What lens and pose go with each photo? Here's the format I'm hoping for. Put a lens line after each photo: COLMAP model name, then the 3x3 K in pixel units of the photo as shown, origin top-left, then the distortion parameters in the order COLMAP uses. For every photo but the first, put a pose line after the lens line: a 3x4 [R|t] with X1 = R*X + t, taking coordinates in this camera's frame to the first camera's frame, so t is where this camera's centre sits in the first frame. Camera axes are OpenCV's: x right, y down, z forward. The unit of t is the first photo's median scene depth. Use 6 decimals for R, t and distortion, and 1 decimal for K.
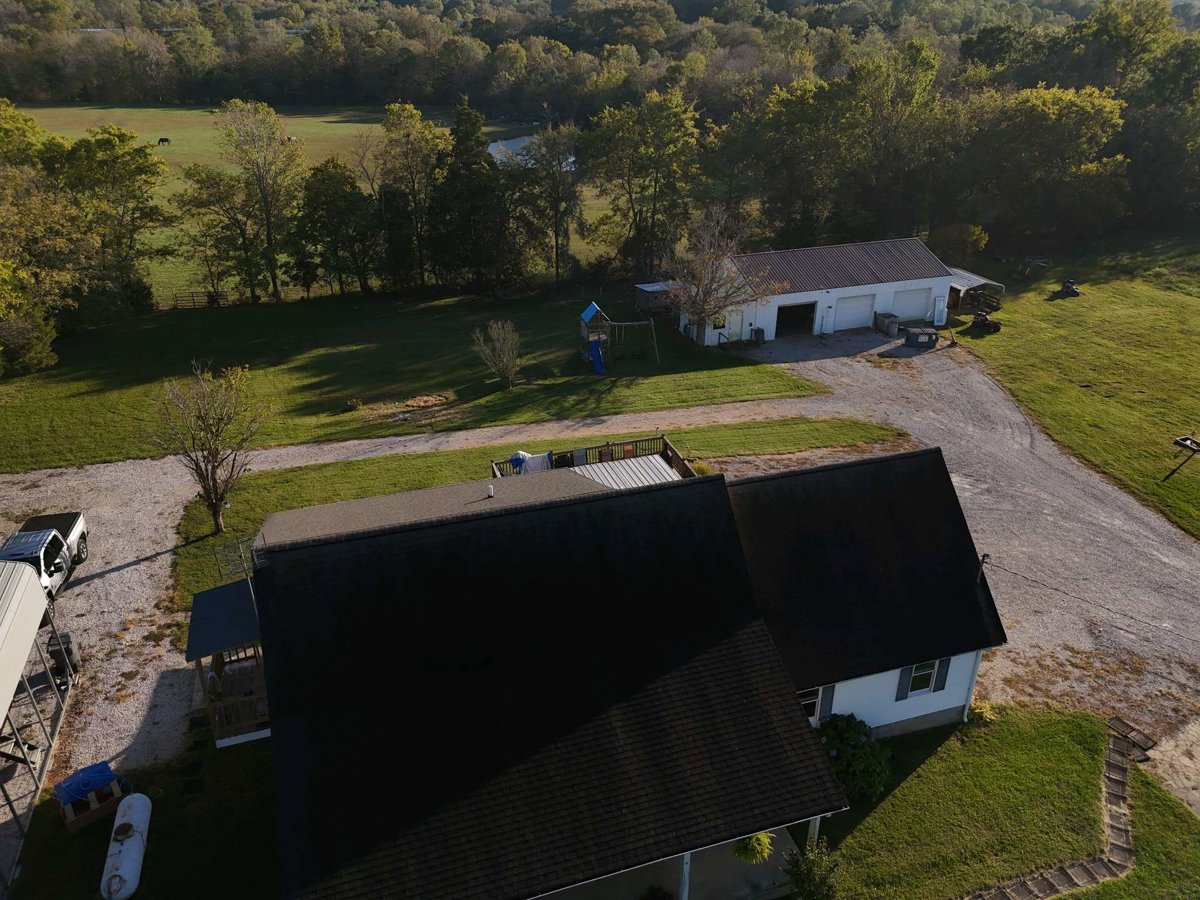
lens RADIAL K [[887.9, 0, 597.6], [0, 887.9, 453.2], [0, 0, 1]] dist [0.068306, -0.055116]
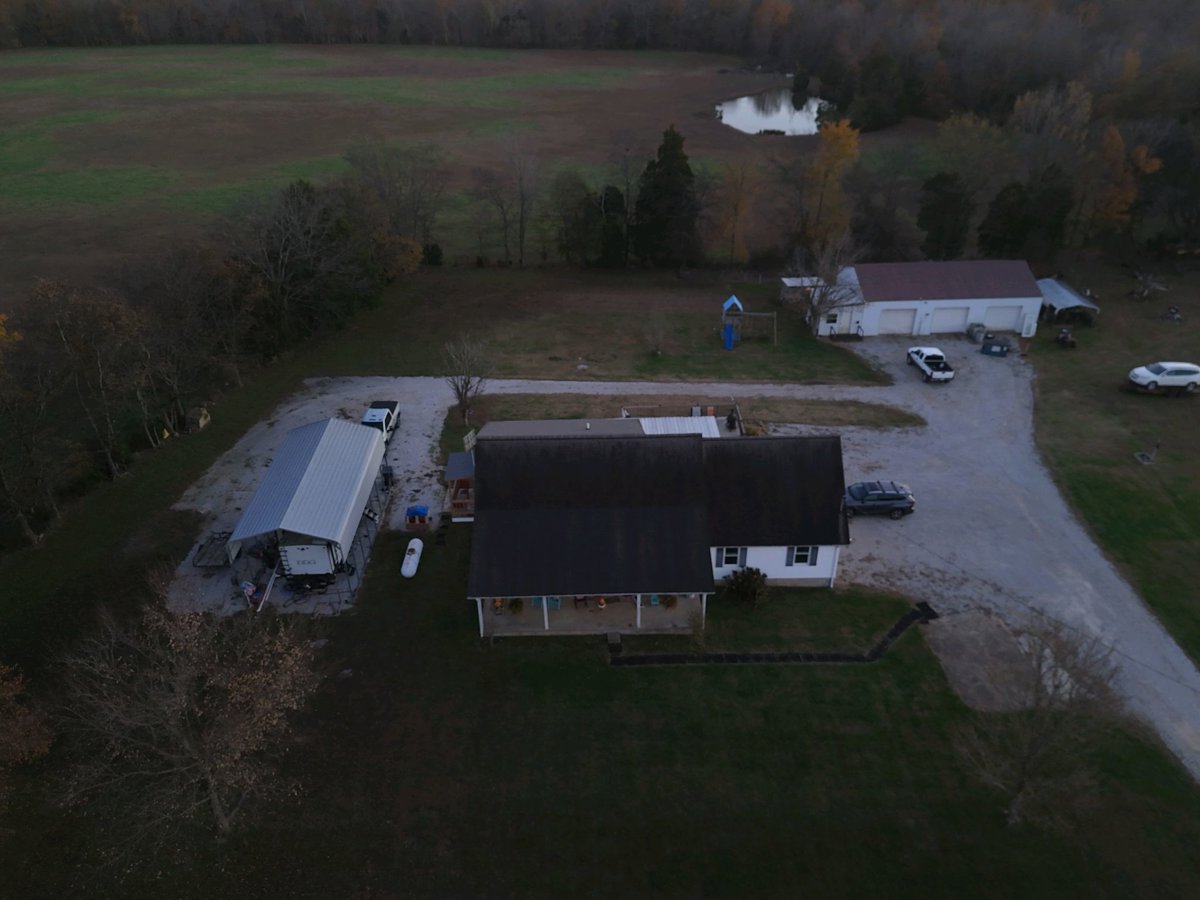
lens RADIAL K [[887.9, 0, 600.0], [0, 887.9, 458.9], [0, 0, 1]] dist [0.068306, -0.055116]
pose [[0.957639, 0.145315, -0.248619, 0.368328], [-0.122454, 0.986888, 0.105152, -0.087459], [0.260639, -0.070253, 0.962877, -0.825840]]
